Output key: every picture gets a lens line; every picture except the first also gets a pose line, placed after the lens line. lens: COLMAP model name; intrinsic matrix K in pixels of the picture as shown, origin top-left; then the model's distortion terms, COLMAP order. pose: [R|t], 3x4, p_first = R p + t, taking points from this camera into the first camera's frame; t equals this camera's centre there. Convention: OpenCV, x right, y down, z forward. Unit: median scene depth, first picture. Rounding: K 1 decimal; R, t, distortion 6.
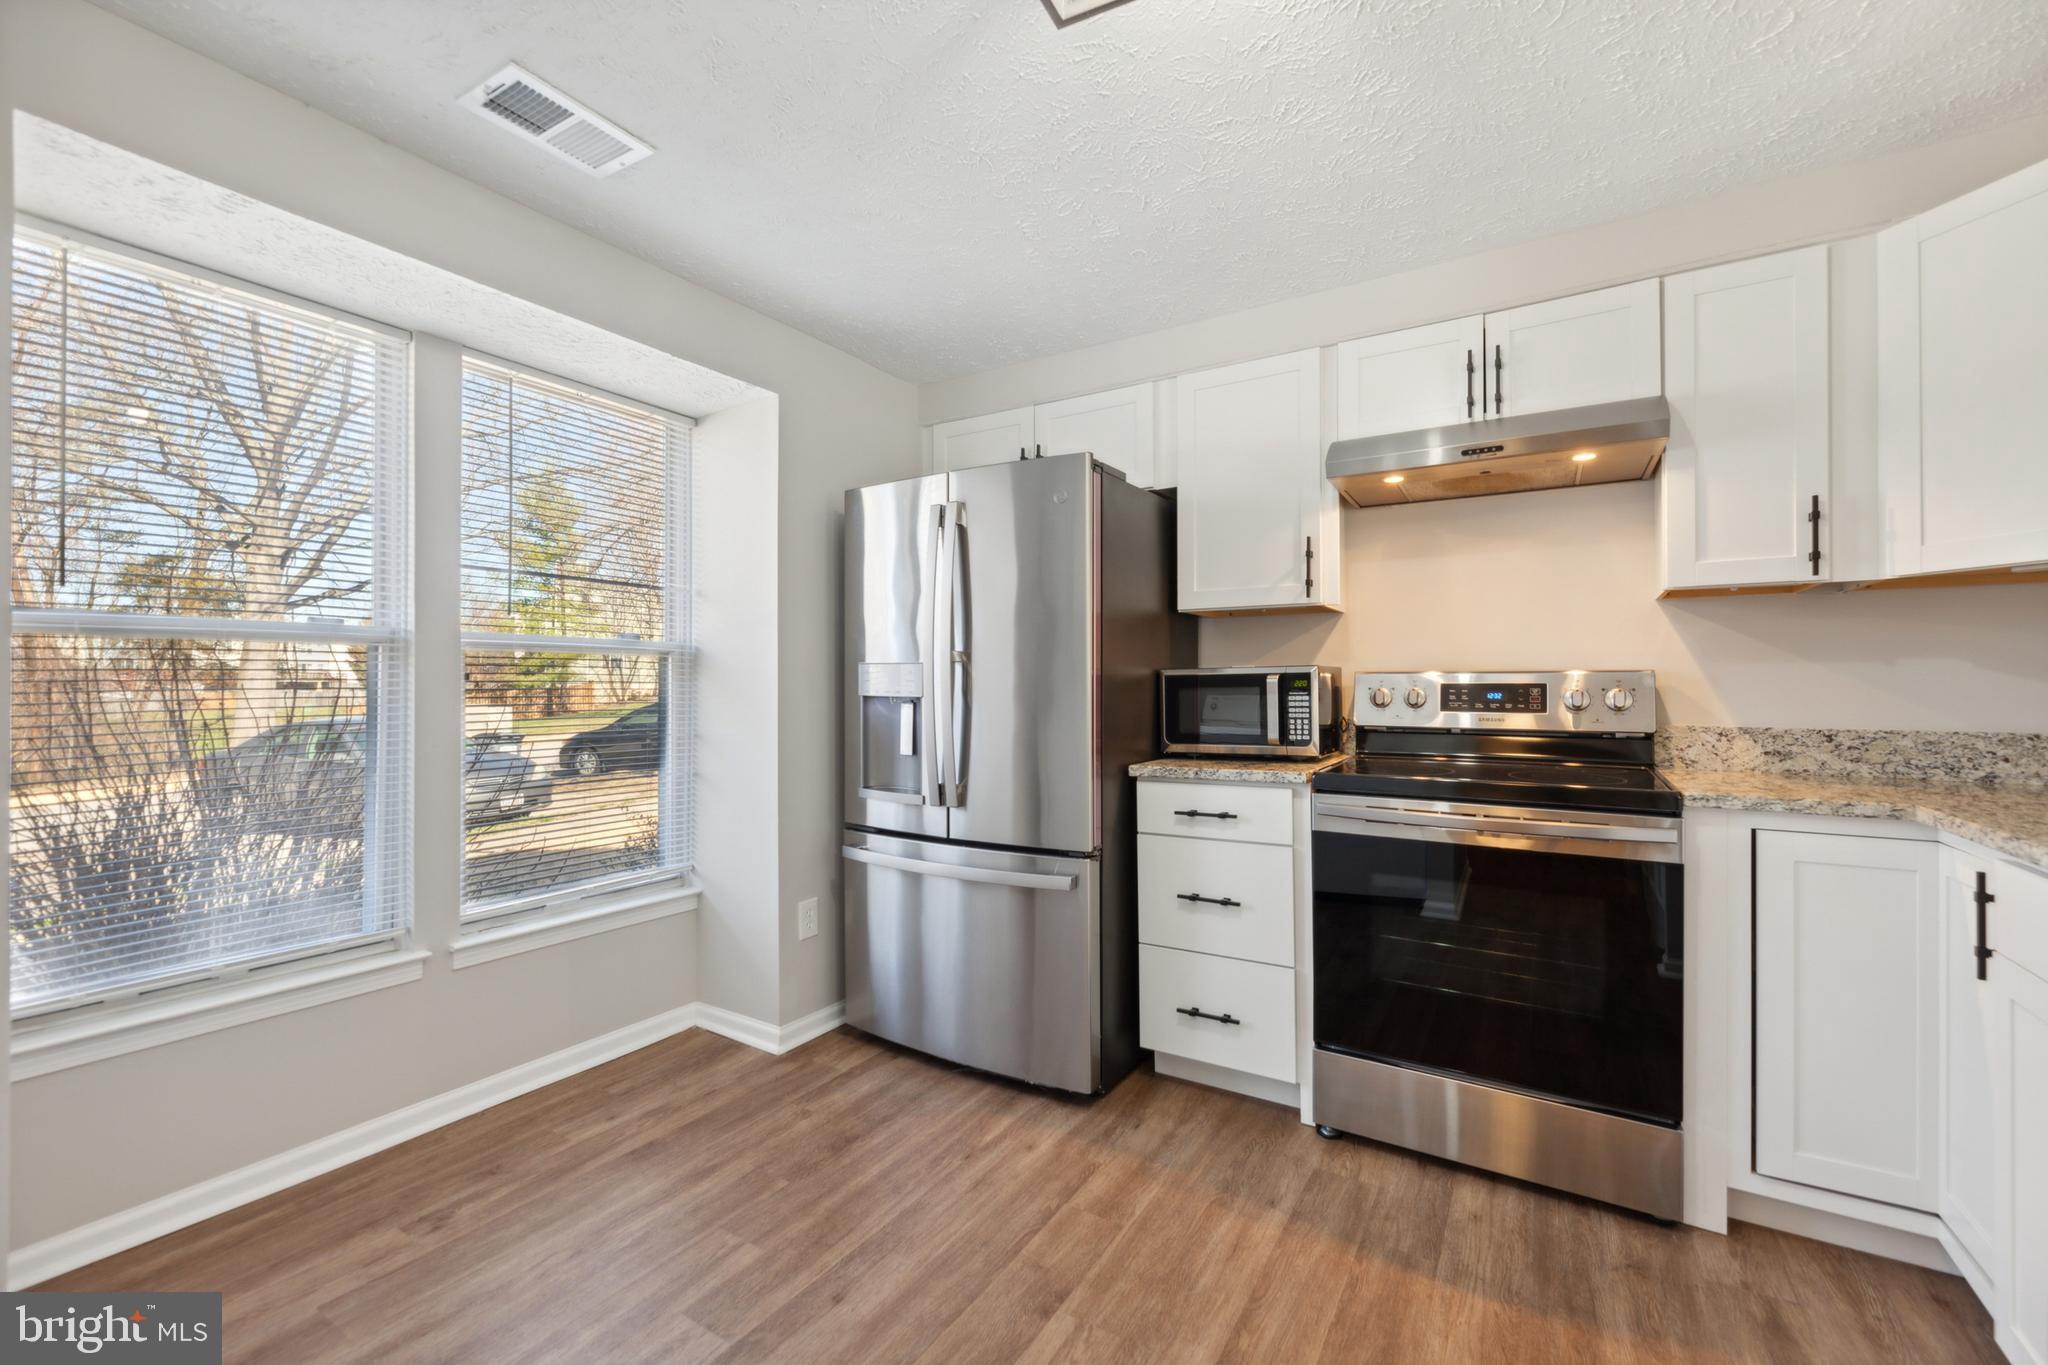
lens RADIAL K [[842.2, 0, 1025.4], [0, 842.2, 679.3], [0, 0, 1]] dist [0.000440, -0.000318]
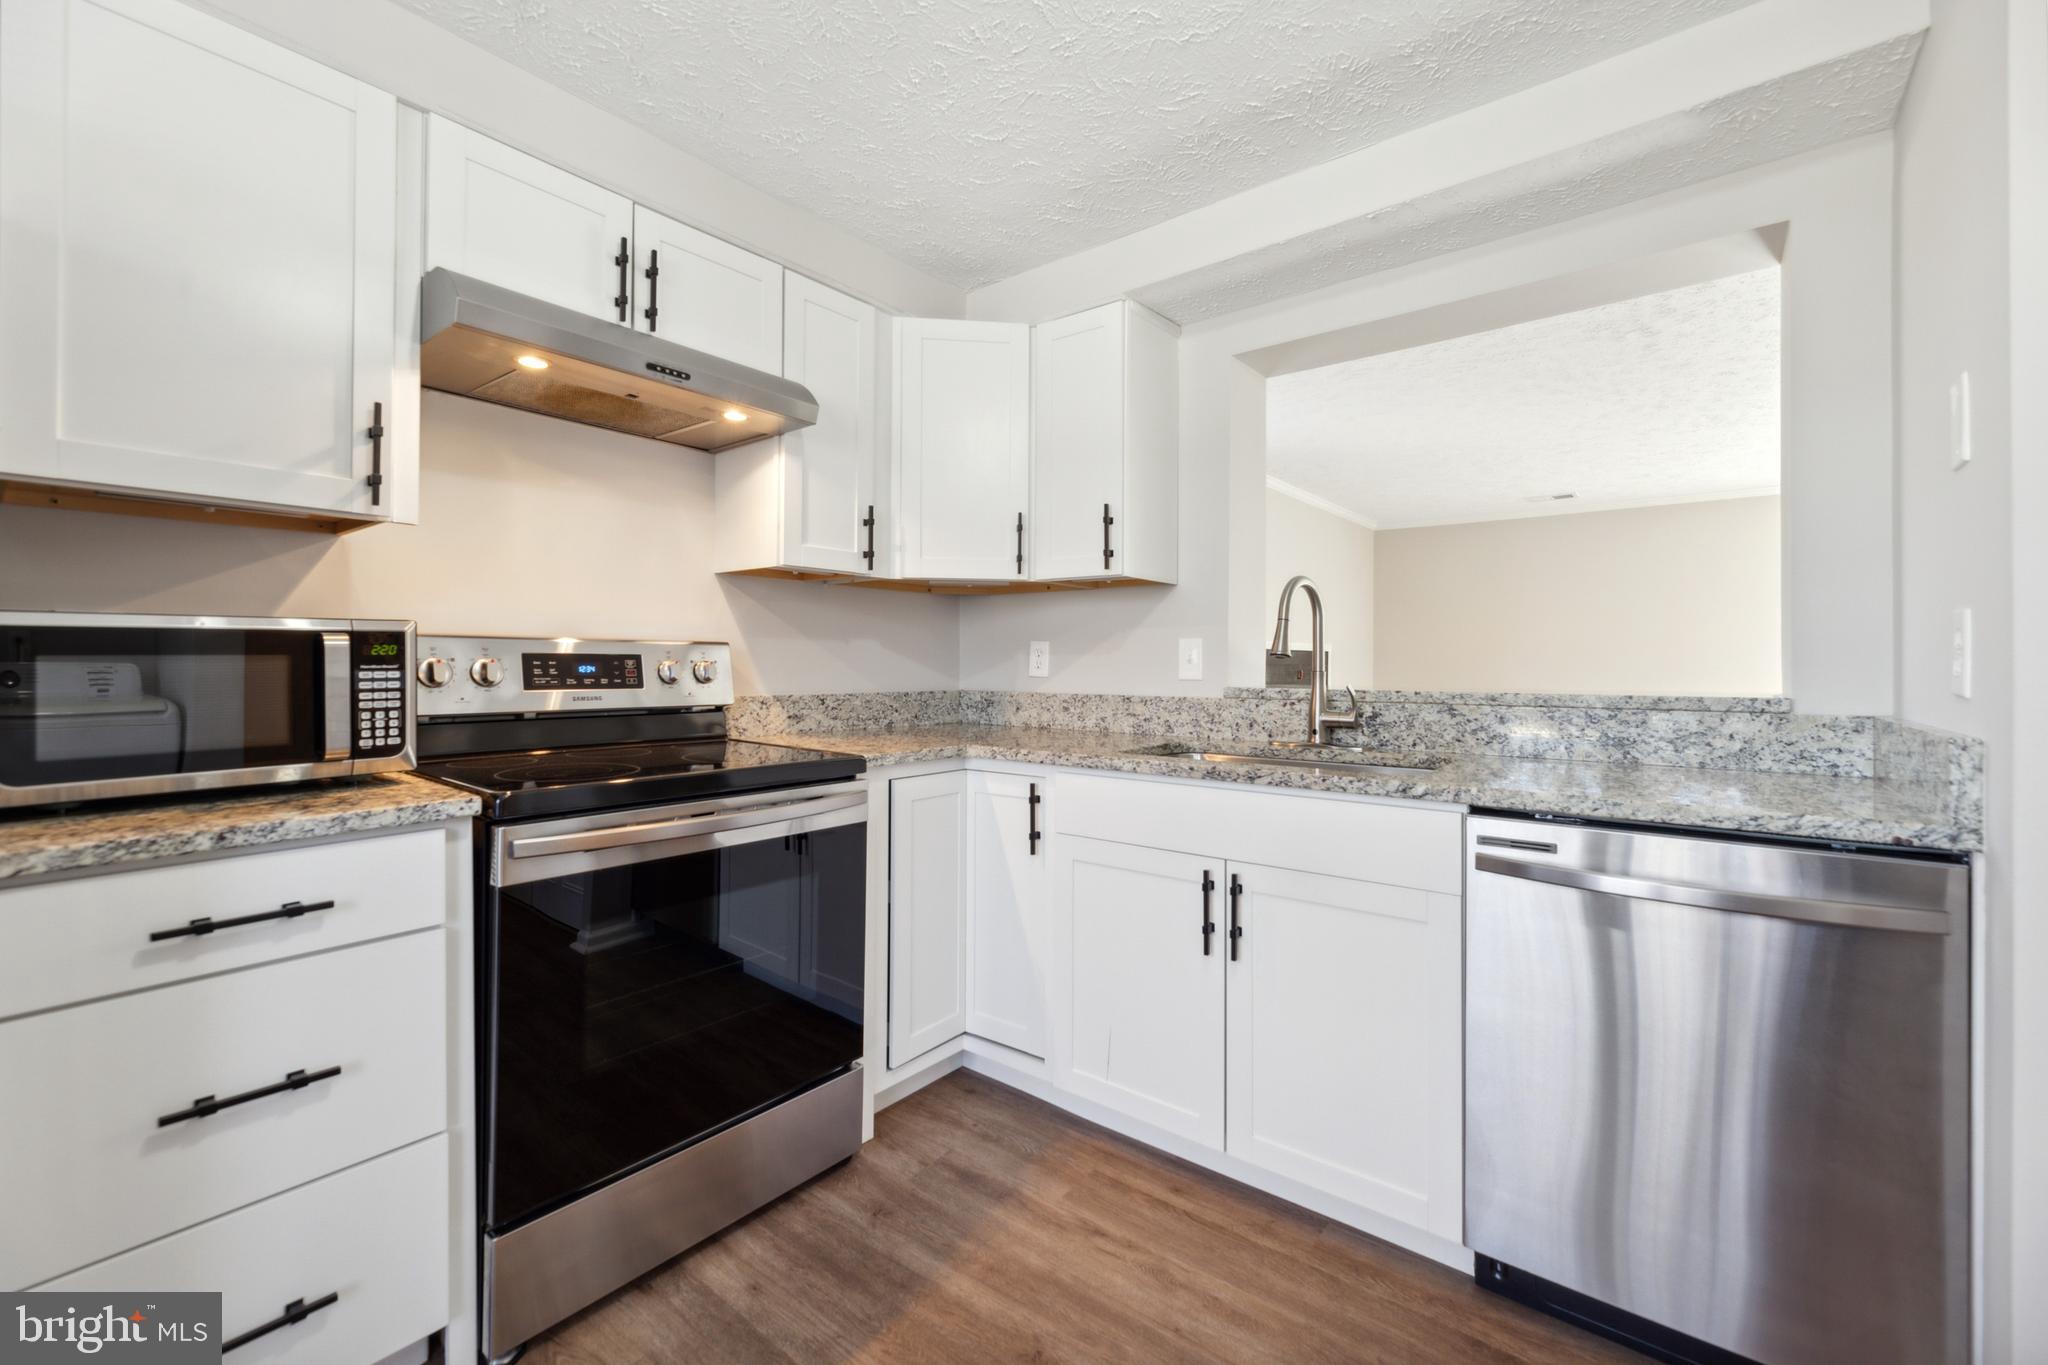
lens RADIAL K [[842.2, 0, 1033.1], [0, 842.2, 659.2], [0, 0, 1]] dist [0.000440, -0.000318]
pose [[0.106279, 0.007033, 0.994311, -0.227805], [-0.011791, 0.999914, -0.005812, 0.010613], [-0.994266, -0.011106, 0.106353, 0.529968]]
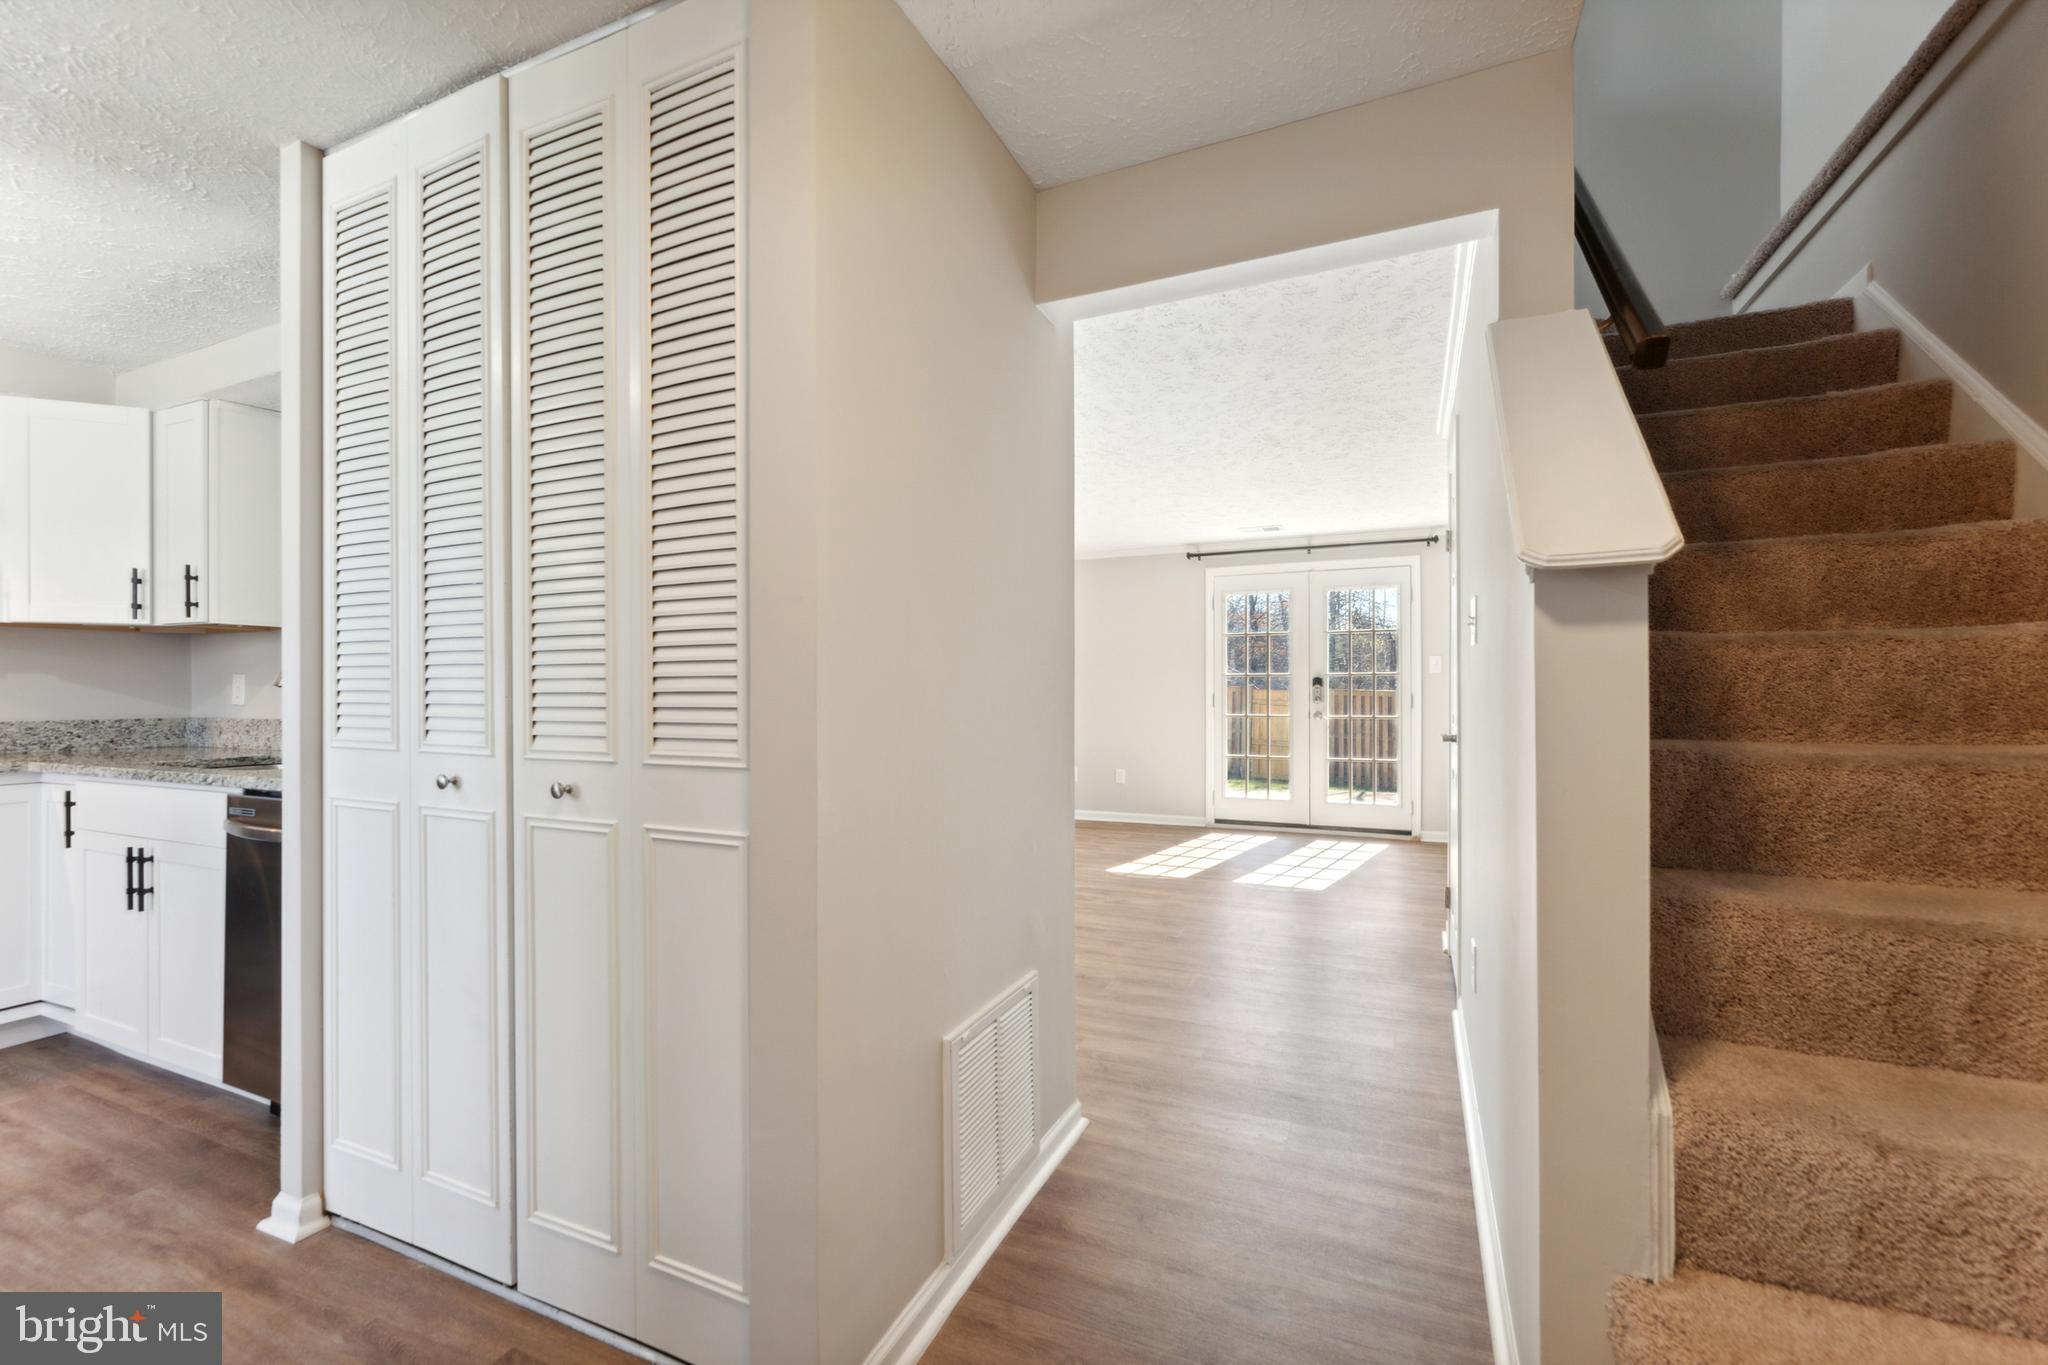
lens RADIAL K [[842.2, 0, 1029.9], [0, 842.2, 693.0], [0, 0, 1]] dist [0.000440, -0.000318]
pose [[-0.143544, -0.001027, 0.989643, -0.641800], [-0.003823, 0.999993, 0.000484, 0.002349], [-0.989637, -0.003714, -0.143547, -0.530416]]
